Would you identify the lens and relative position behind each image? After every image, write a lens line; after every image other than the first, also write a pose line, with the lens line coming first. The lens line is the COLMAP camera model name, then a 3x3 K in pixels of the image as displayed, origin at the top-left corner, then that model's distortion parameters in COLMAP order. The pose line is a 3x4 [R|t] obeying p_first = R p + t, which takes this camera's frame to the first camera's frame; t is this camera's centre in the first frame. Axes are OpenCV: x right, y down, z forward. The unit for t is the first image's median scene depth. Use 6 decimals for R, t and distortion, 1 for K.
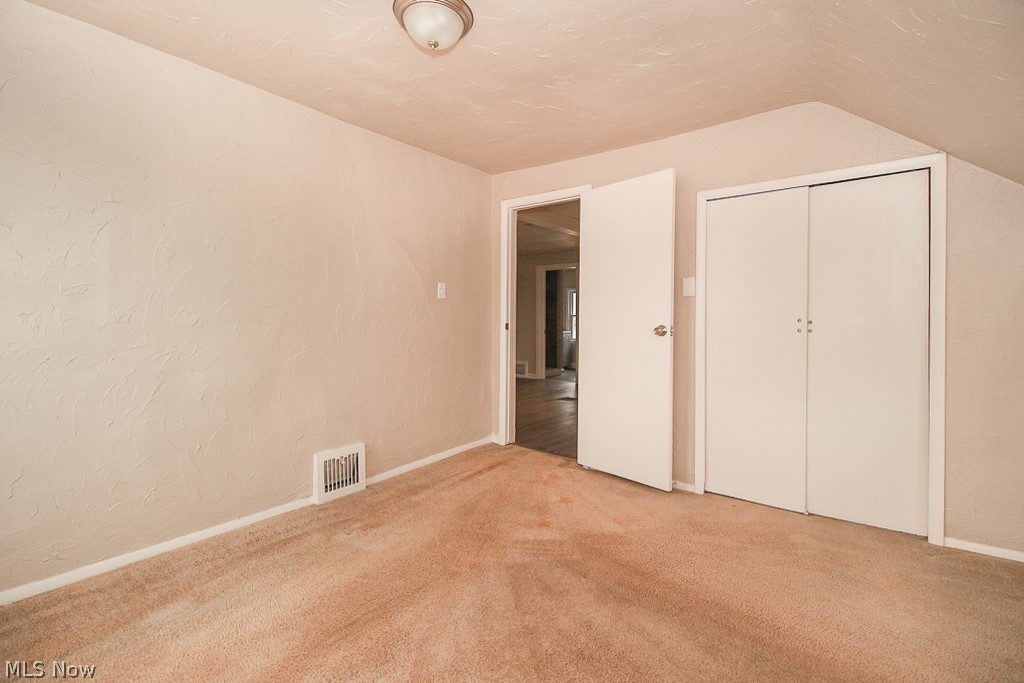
lens RADIAL K [[474.0, 0, 509.4], [0, 474.0, 318.4], [0, 0, 1]] dist [0.001212, -0.001299]
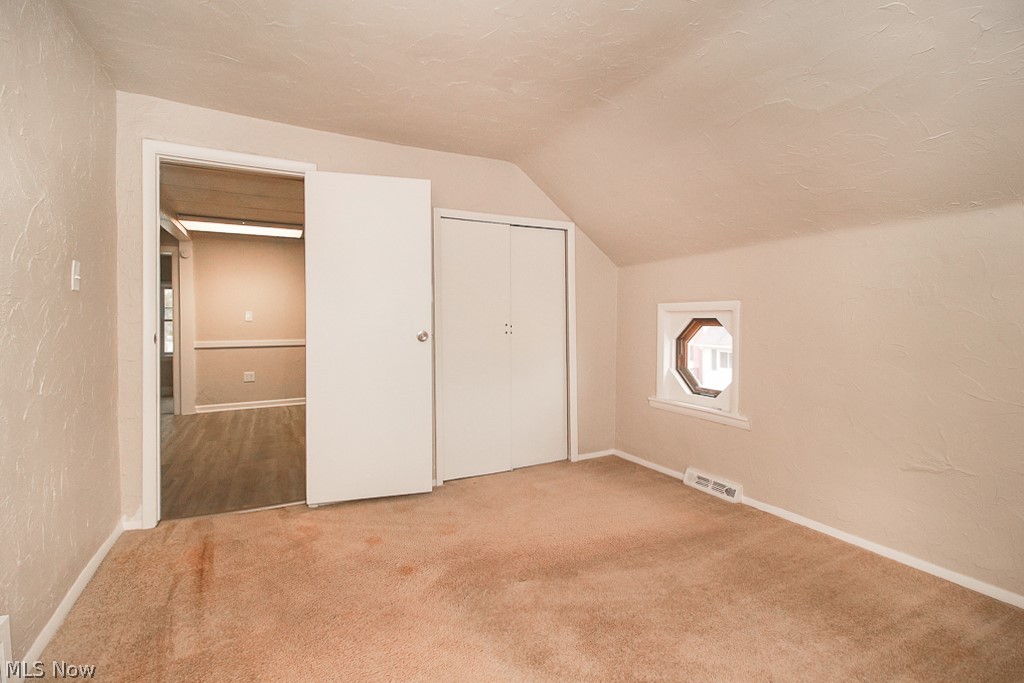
lens RADIAL K [[474.0, 0, 509.4], [0, 474.0, 318.4], [0, 0, 1]] dist [0.001212, -0.001299]
pose [[0.410714, 0.005510, 0.911748, -0.529716], [0.006328, 0.999940, -0.008894, -0.002276], [-0.911742, 0.009423, 0.410655, 0.412546]]
